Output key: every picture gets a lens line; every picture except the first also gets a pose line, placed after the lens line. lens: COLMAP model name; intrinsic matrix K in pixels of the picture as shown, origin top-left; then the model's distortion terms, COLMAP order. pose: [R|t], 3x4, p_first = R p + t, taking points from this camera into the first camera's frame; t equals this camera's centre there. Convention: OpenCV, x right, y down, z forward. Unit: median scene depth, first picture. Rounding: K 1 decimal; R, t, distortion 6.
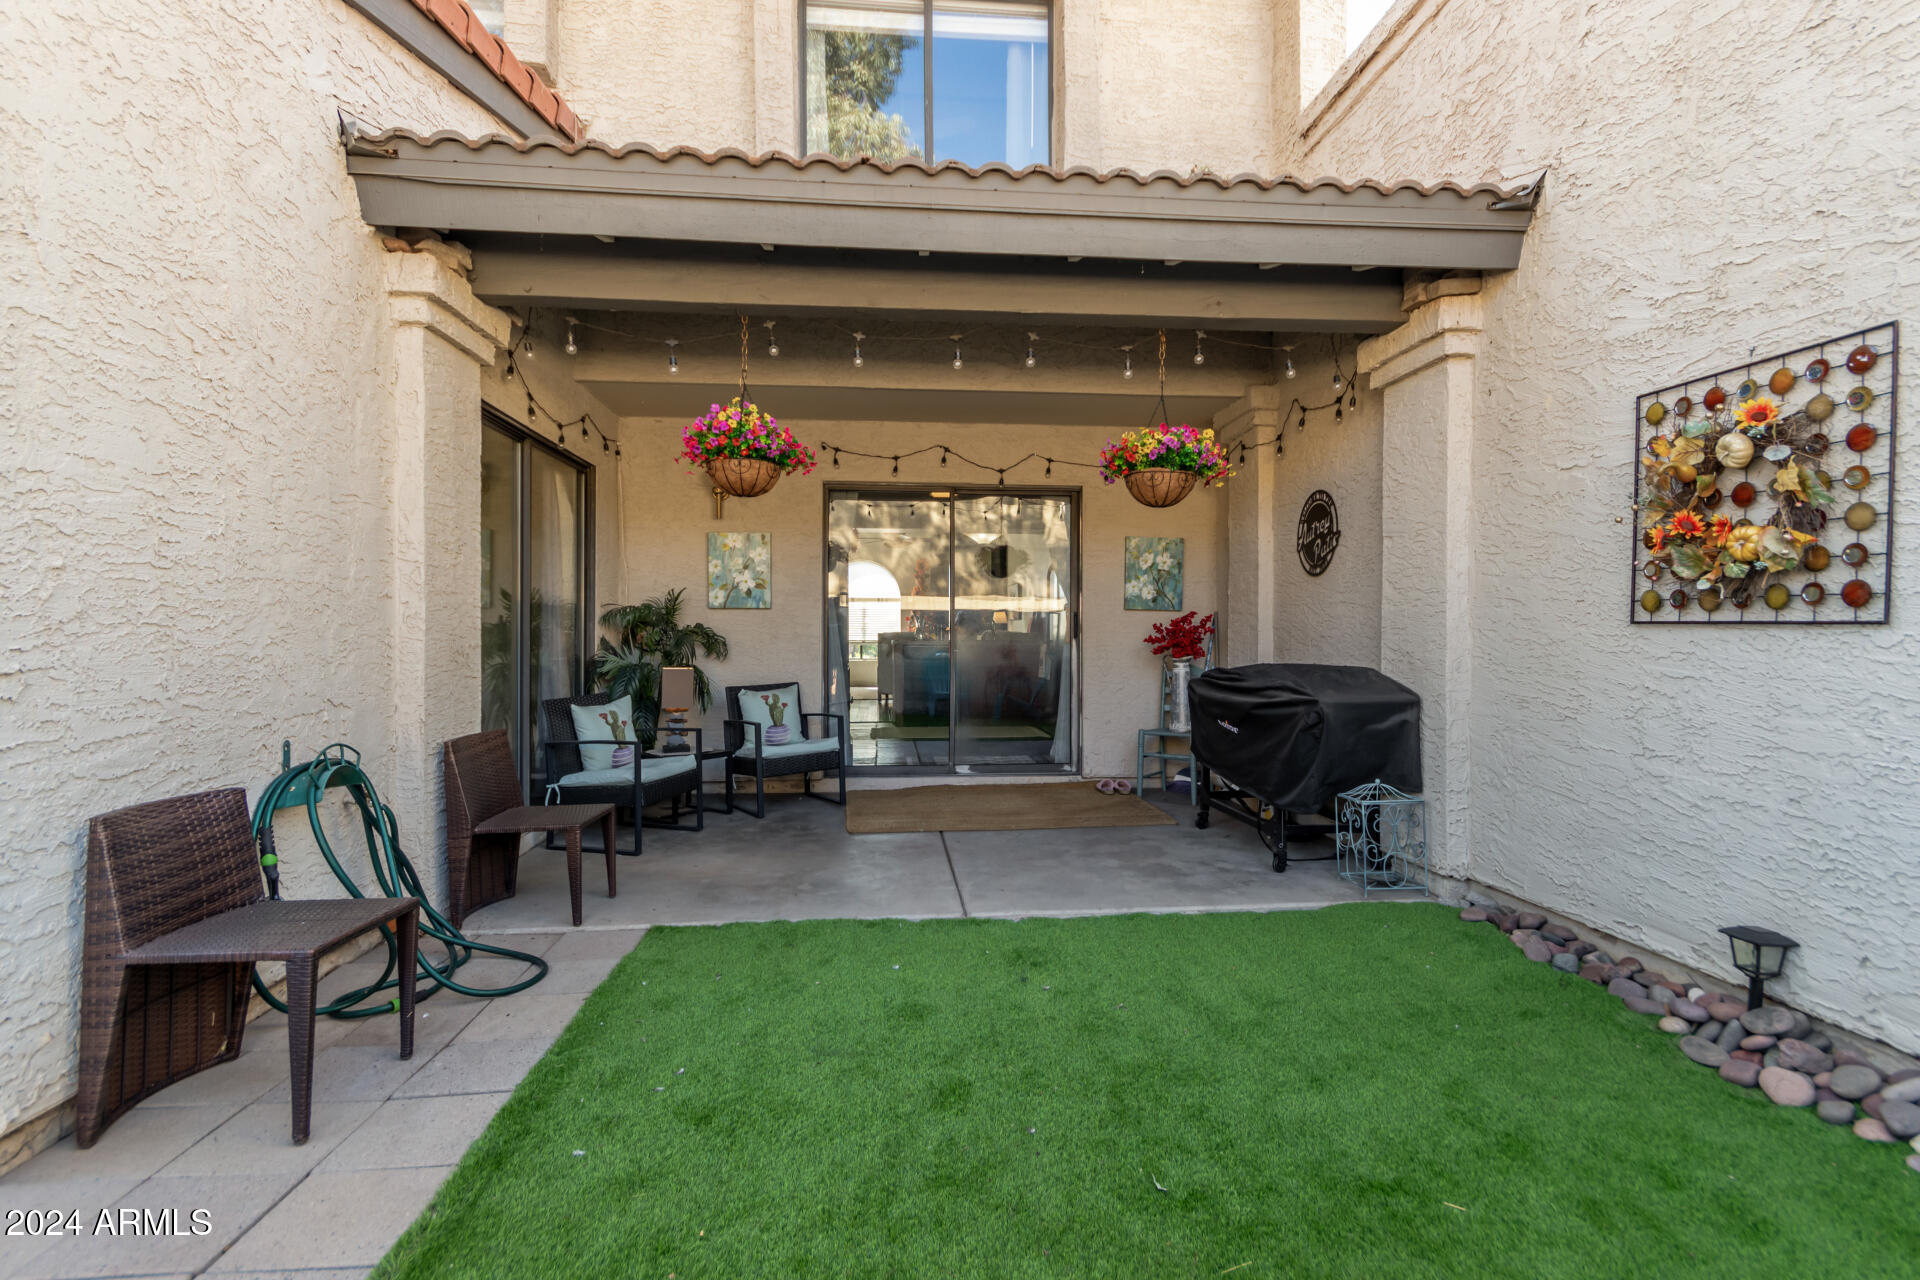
lens RADIAL K [[894.8, 0, 966.4], [0, 894.8, 638.6], [0, 0, 1]] dist [0.015139, -0.003230]
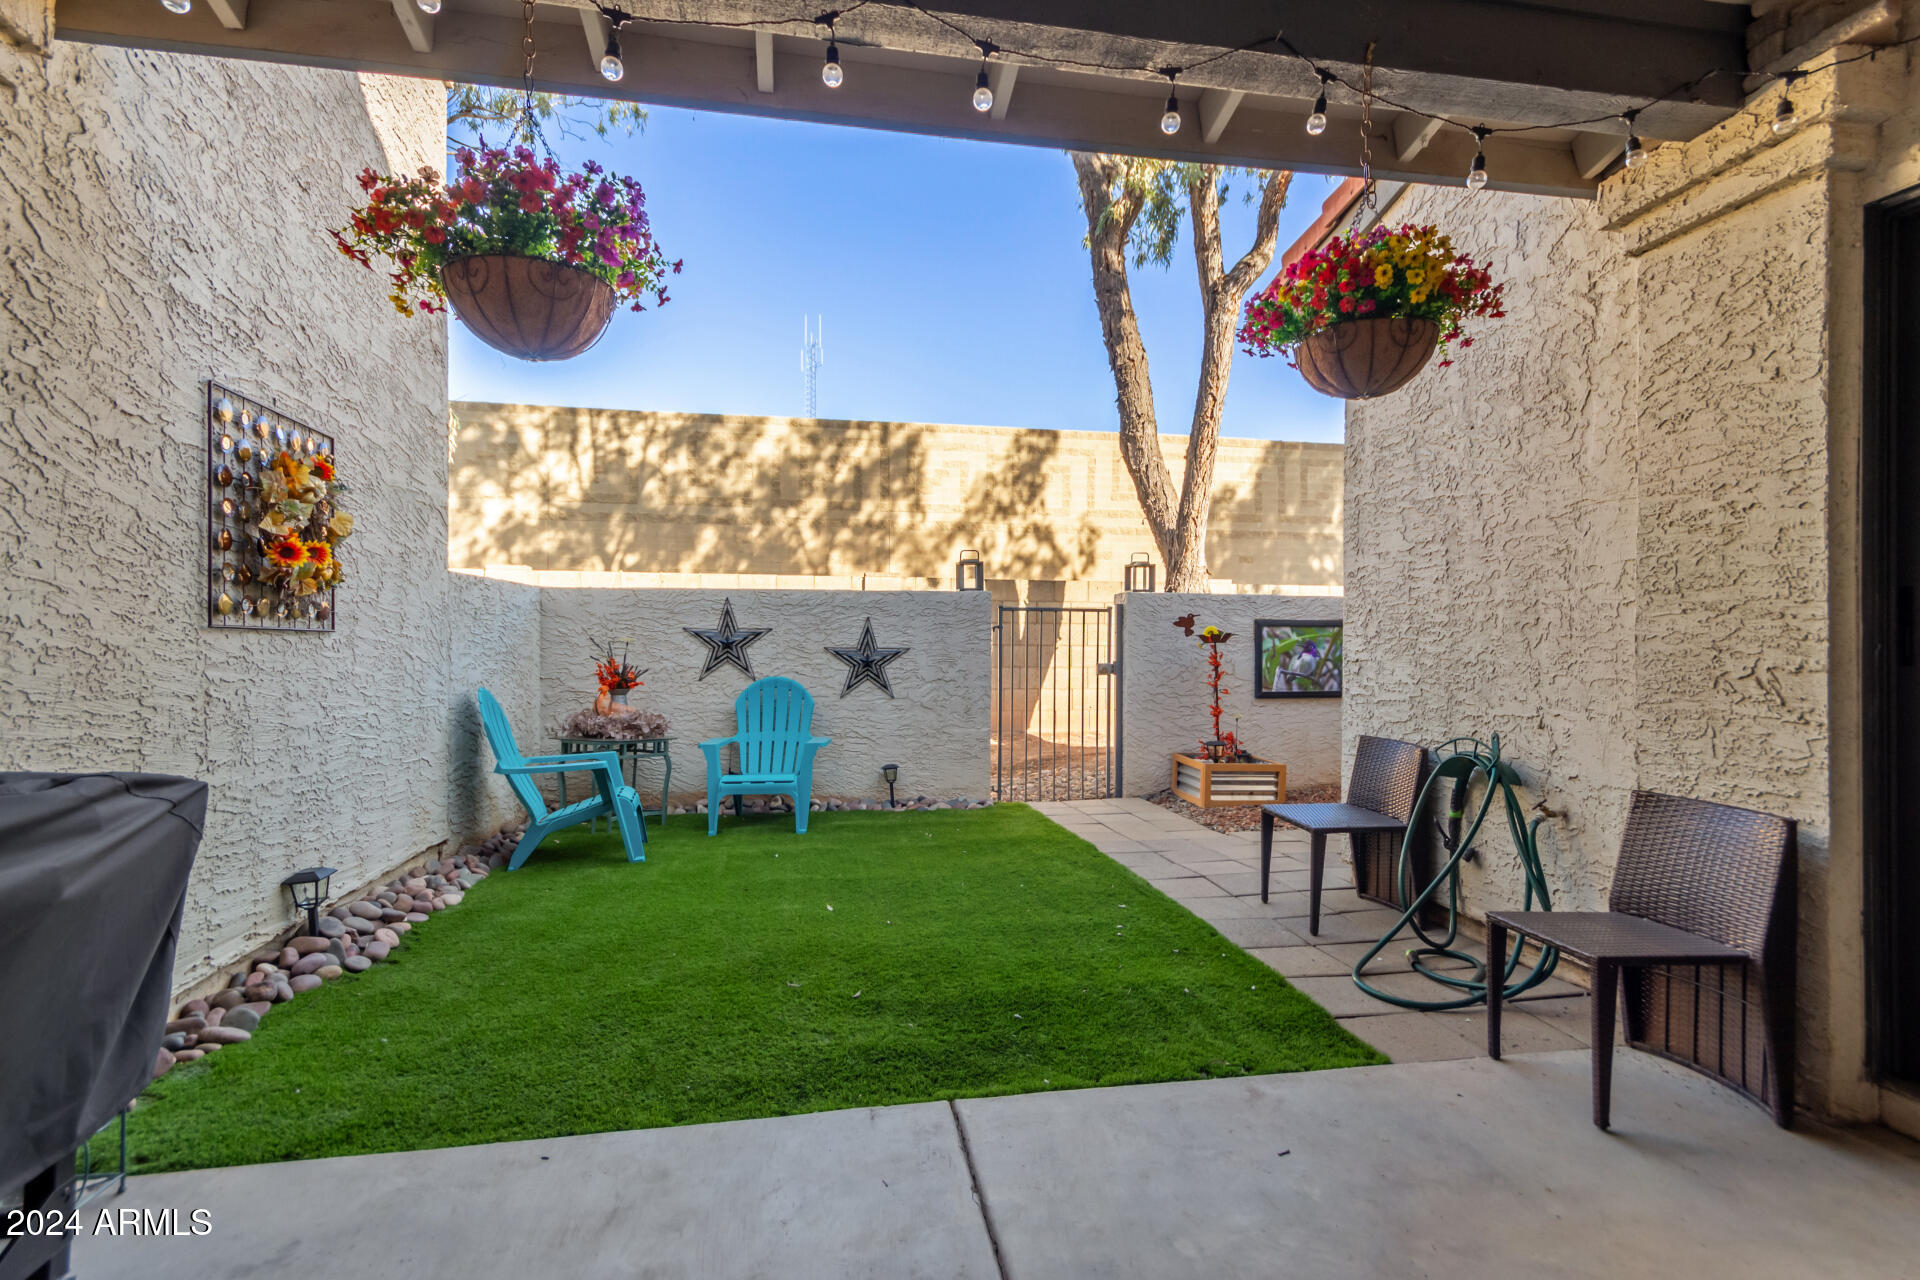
lens RADIAL K [[894.8, 0, 965.4], [0, 894.8, 637.0], [0, 0, 1]] dist [0.015139, -0.003230]
pose [[-0.996425, -0.005393, -0.084315, 0.025111], [-0.005705, 0.999978, 0.003452, -0.007331], [0.084295, 0.003921, -0.996433, 0.968114]]
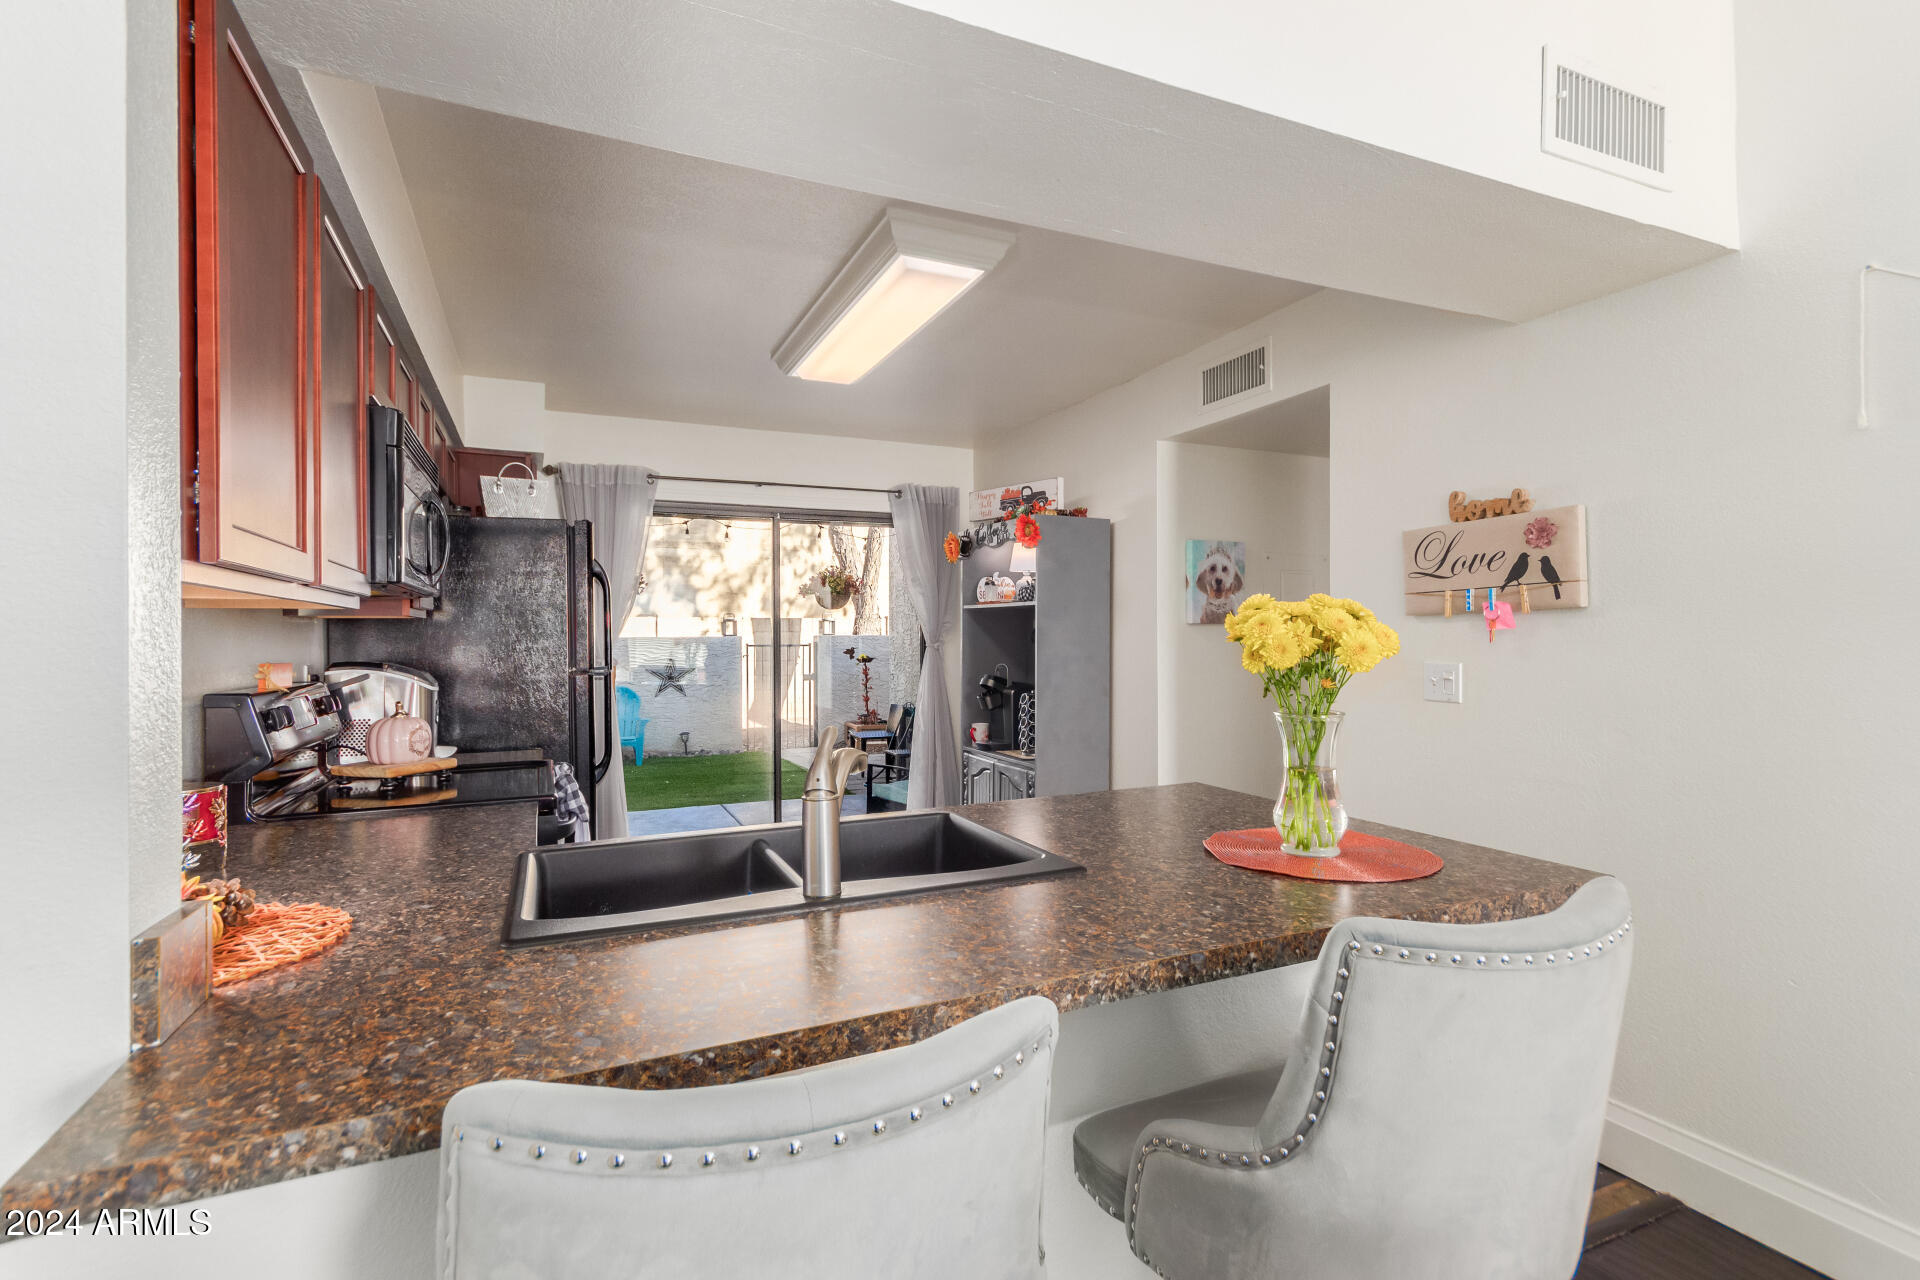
lens RADIAL K [[894.8, 0, 968.8], [0, 894.8, 635.0], [0, 0, 1]] dist [0.015139, -0.003230]
pose [[-0.941840, 0.003655, -0.336041, 0.093928], [0.003492, 0.999993, 0.001088, -0.061067], [0.336043, -0.000149, -0.941847, 1.902533]]
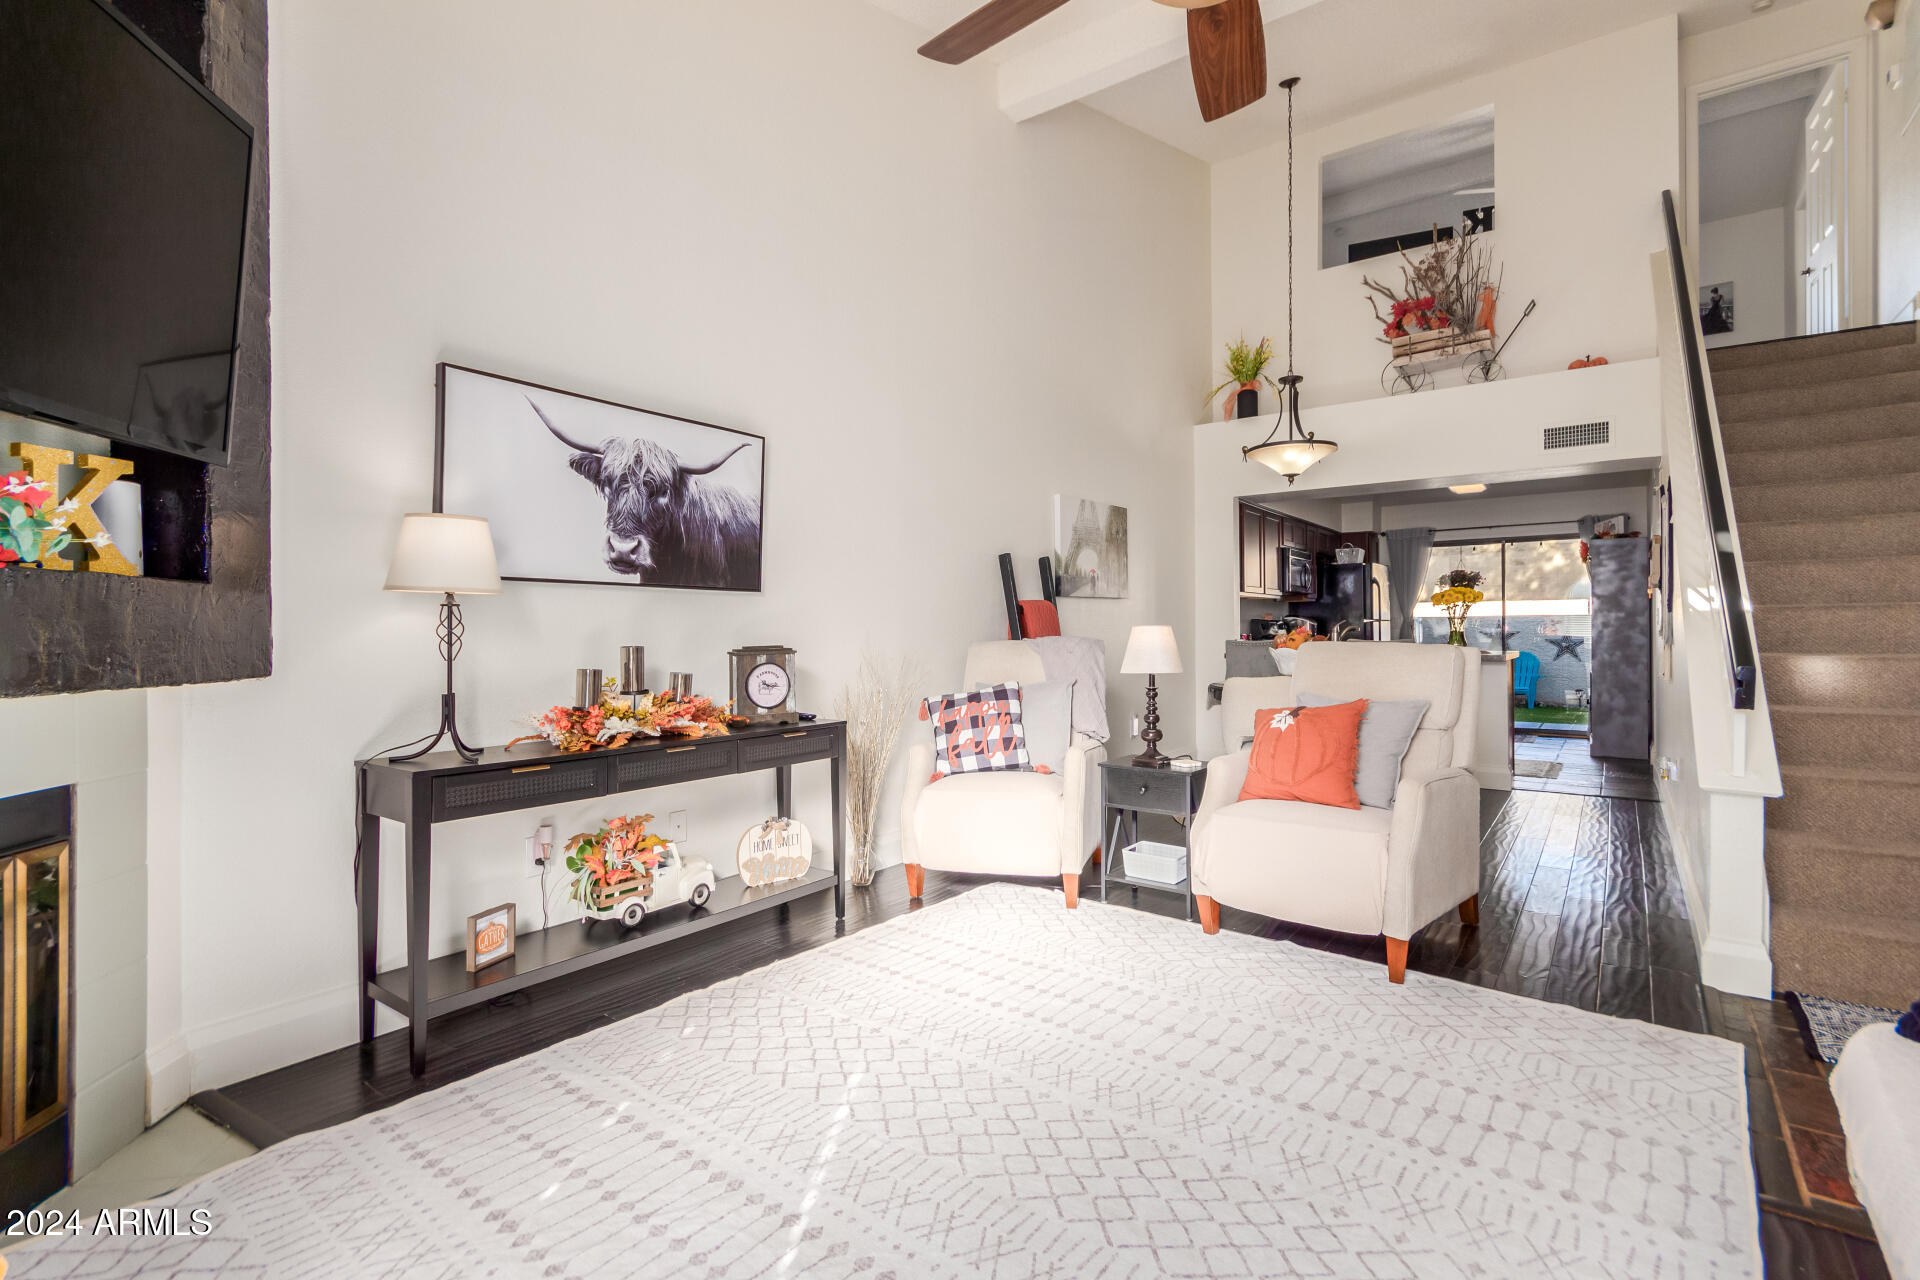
lens RADIAL K [[894.8, 0, 1000.7], [0, 894.8, 627.7], [0, 0, 1]] dist [0.015139, -0.003230]
pose [[-0.771699, 0.004458, 0.635972, -0.315886], [0.005241, 0.999986, -0.000651, -0.030058], [-0.635966, 0.002831, -0.771712, 2.767056]]
